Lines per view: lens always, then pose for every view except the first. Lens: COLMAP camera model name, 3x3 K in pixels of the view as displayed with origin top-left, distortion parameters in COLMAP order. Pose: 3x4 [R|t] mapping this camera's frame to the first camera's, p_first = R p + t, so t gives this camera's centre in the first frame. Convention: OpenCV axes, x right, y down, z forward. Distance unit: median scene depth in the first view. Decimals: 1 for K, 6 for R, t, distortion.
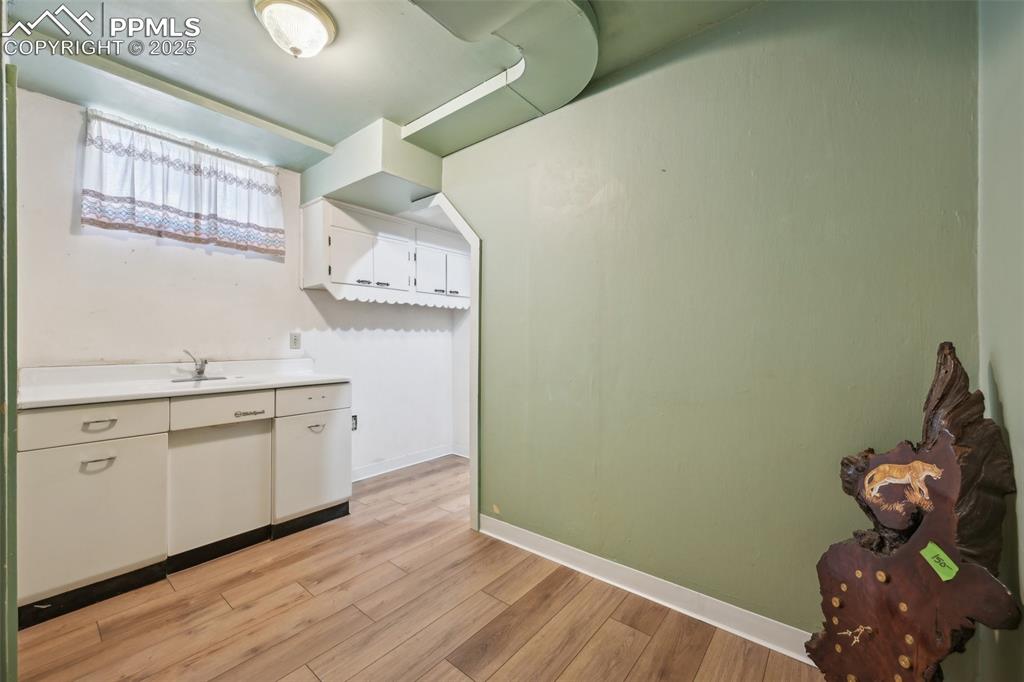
lens RADIAL K [[404.4, 0, 513.0], [0, 404.4, 340.3], [0, 0, 1]] dist [-0.000471, 0.000297]
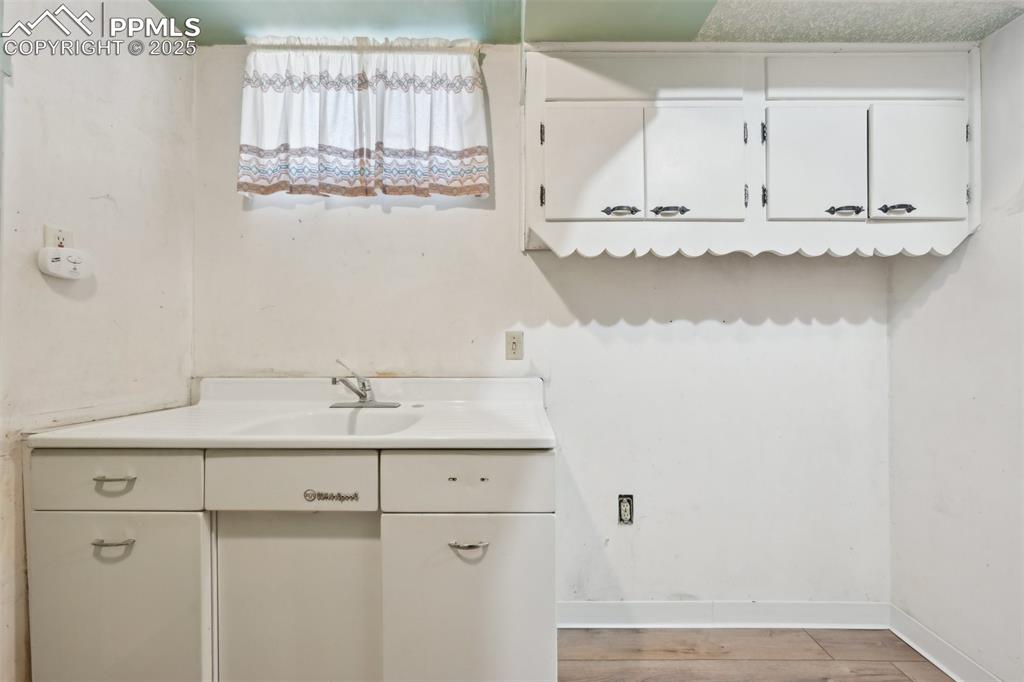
lens RADIAL K [[404.4, 0, 513.2], [0, 404.4, 343.2], [0, 0, 1]] dist [-0.000471, 0.000297]
pose [[0.630570, -0.002881, -0.776127, -0.112753], [0.001267, 0.999996, -0.002683, -0.000279], [0.776131, 0.000709, 0.630571, 0.696499]]
